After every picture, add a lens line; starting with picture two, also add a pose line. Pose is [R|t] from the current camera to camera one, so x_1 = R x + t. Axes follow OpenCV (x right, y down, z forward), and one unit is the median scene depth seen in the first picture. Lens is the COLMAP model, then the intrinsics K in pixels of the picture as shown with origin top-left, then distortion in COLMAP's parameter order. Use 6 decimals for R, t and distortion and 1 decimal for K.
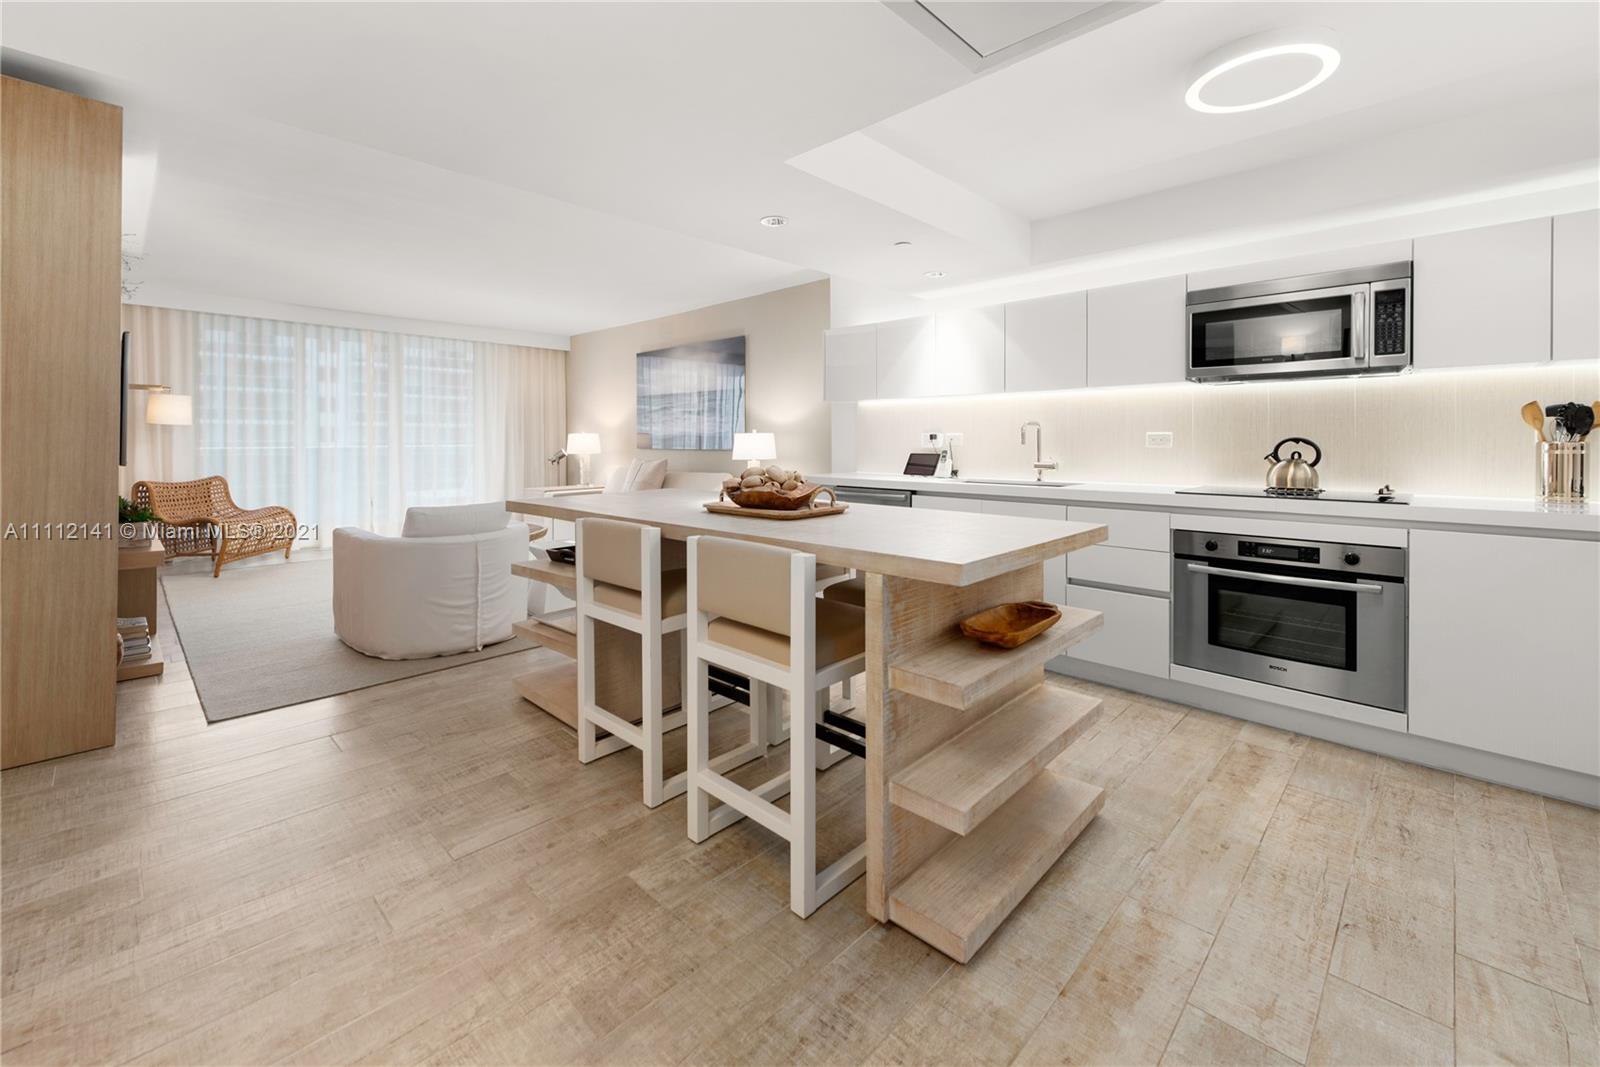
lens RADIAL K [[651.9, 0, 781.6], [0, 651.9, 441.3], [0, 0, 1]] dist [0.028421, -0.000246]
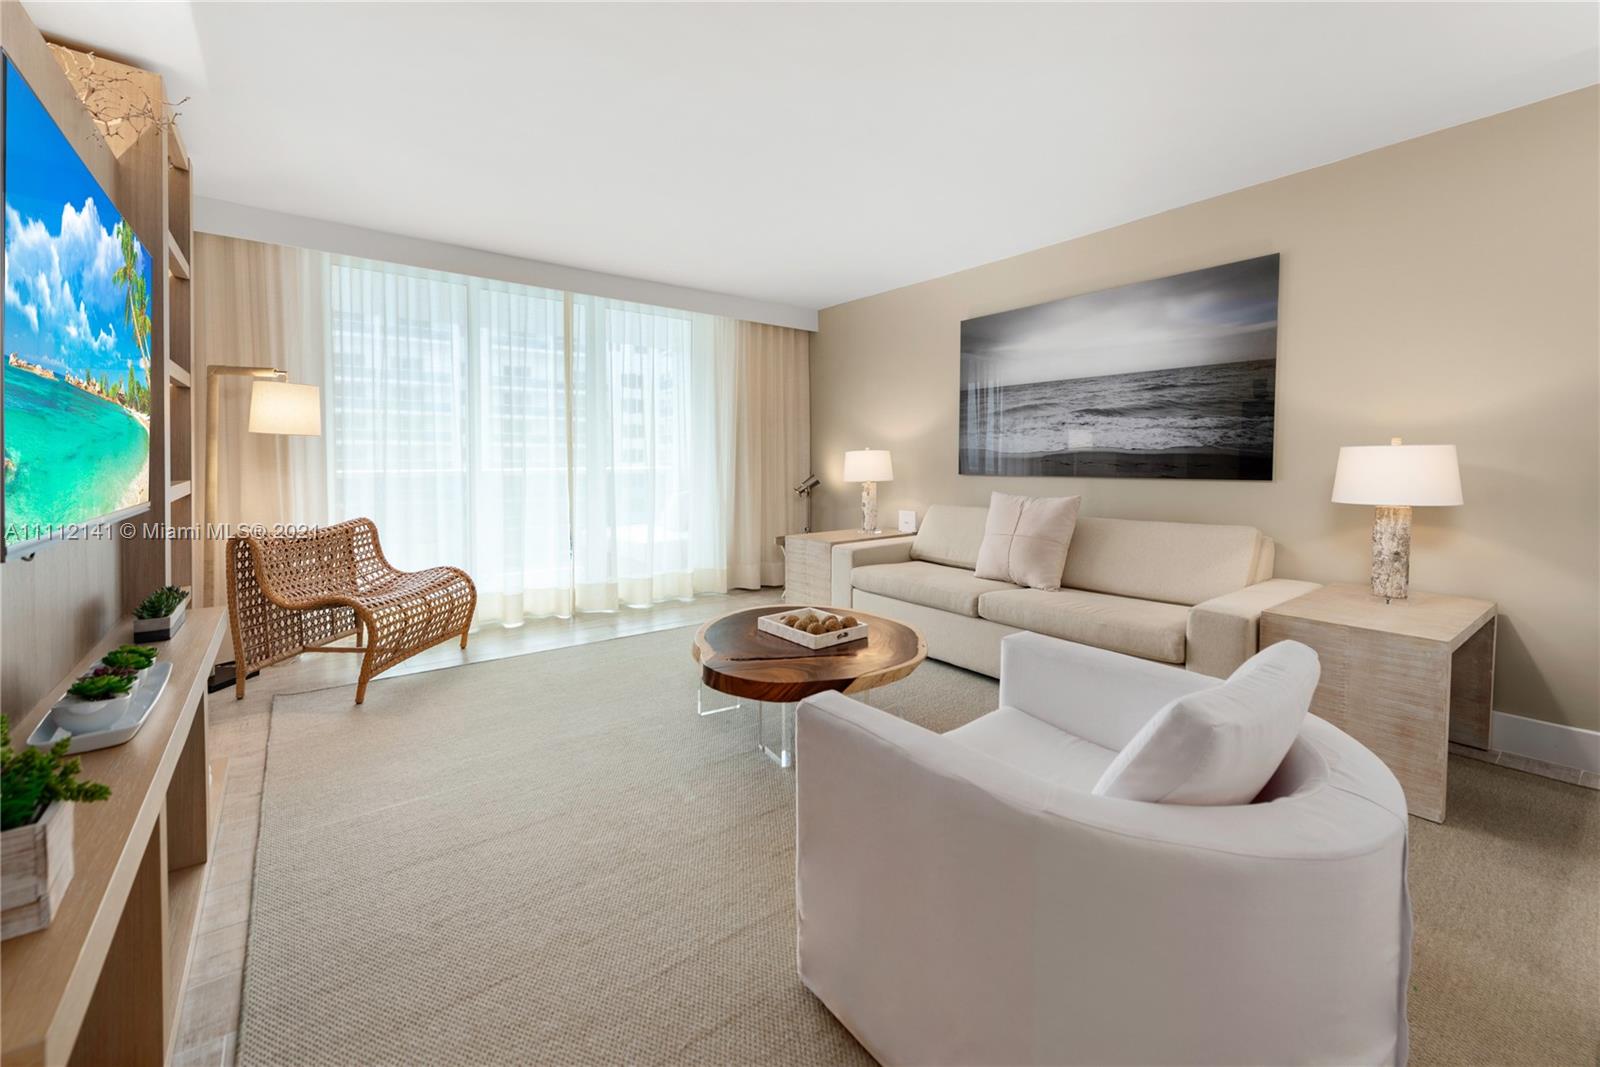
lens RADIAL K [[651.9, 0, 794.3], [0, 651.9, 471.2], [0, 0, 1]] dist [0.028421, -0.000246]
pose [[0.990117, 0.002902, -0.140212, -0.346366], [-0.000156, 0.999808, 0.019588, -0.004418], [0.140242, -0.019373, 0.989928, 0.426550]]
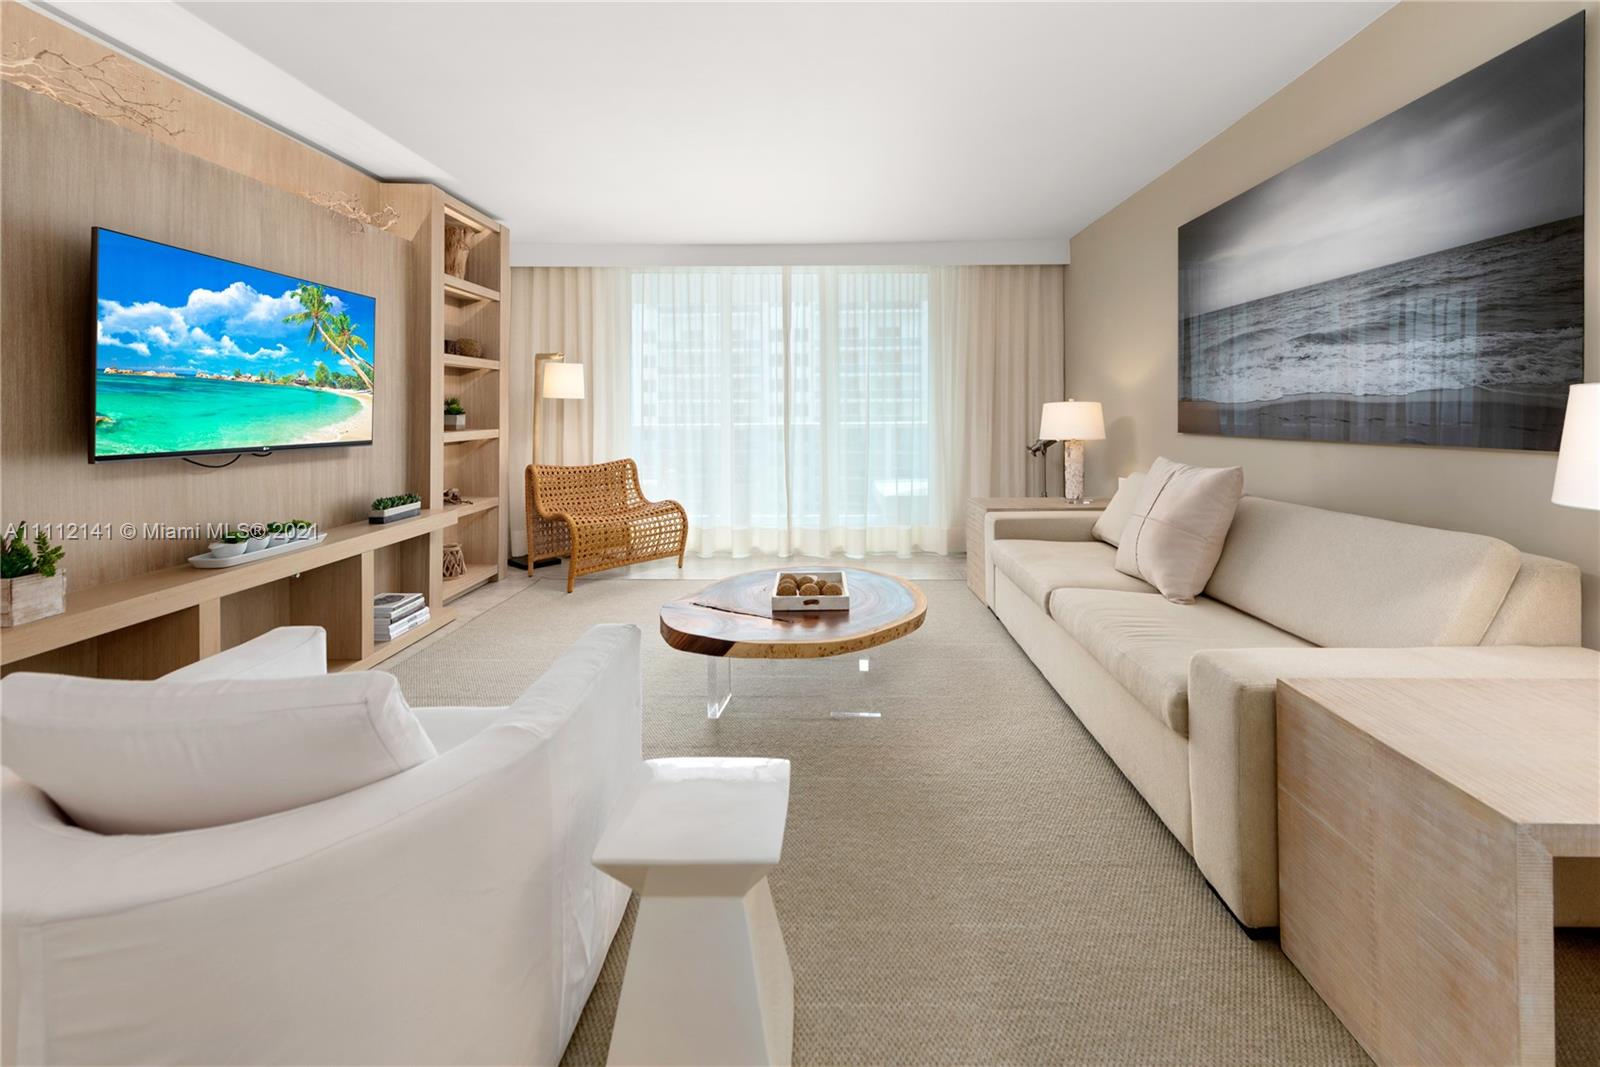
lens RADIAL K [[651.9, 0, 821.5], [0, 651.9, 413.3], [0, 0, 1]] dist [0.028421, -0.000246]
pose [[0.693386, -0.003781, -0.720556, -0.073251], [0.006087, 0.999981, 0.000611, -0.004882], [0.720540, -0.004810, 0.693396, 0.583048]]
